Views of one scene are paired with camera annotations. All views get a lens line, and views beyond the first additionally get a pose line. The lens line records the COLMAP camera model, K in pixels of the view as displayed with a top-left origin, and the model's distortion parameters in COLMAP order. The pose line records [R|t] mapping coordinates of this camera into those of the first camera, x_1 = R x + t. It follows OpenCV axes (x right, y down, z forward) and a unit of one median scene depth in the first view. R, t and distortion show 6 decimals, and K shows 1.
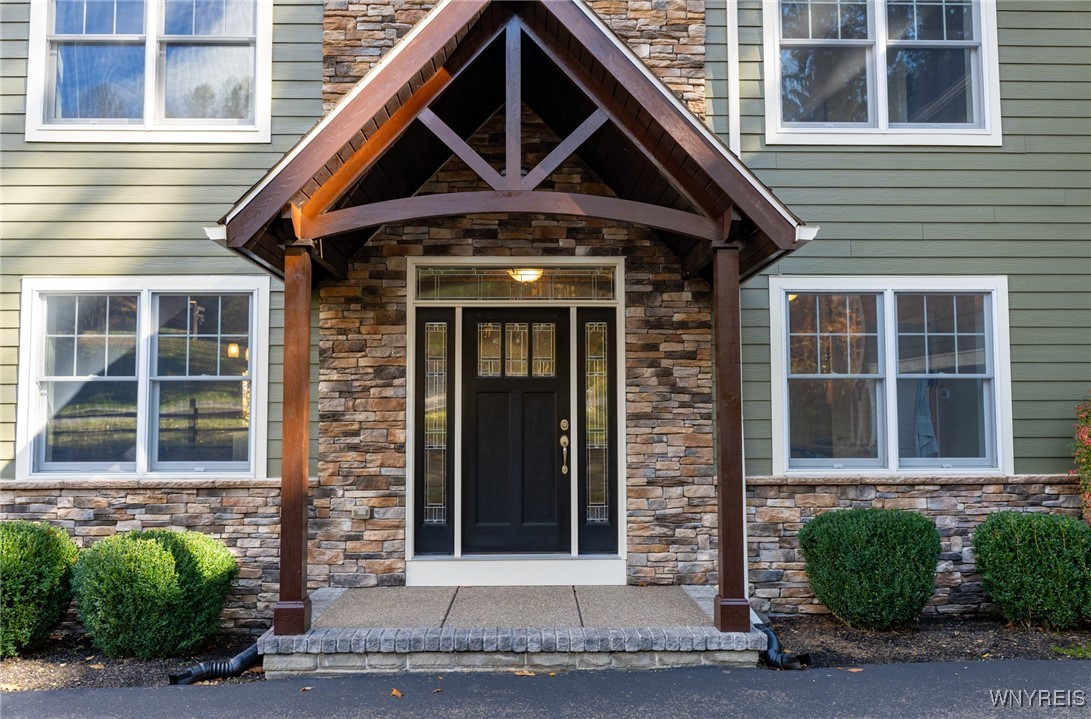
lens RADIAL K [[874.1, 0, 551.2], [0, 874.1, 370.2], [0, 0, 1]] dist [-0.002516, 0.000619]
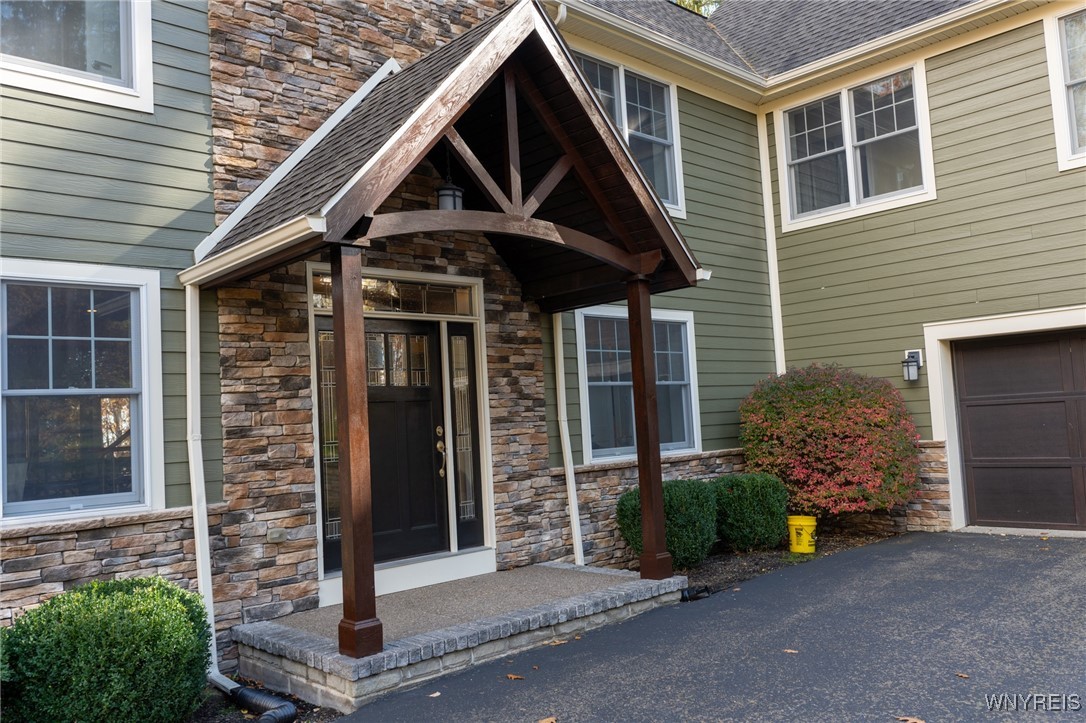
lens RADIAL K [[870.1, 0, 540.3], [0, 870.1, 367.9], [0, 0, 1]] dist [-0.002516, 0.000619]
pose [[0.739995, 0.004612, 0.672596, -0.622227], [0.015939, 0.999575, -0.024390, 0.013571], [-0.672423, 0.028769, 0.739608, 0.131354]]
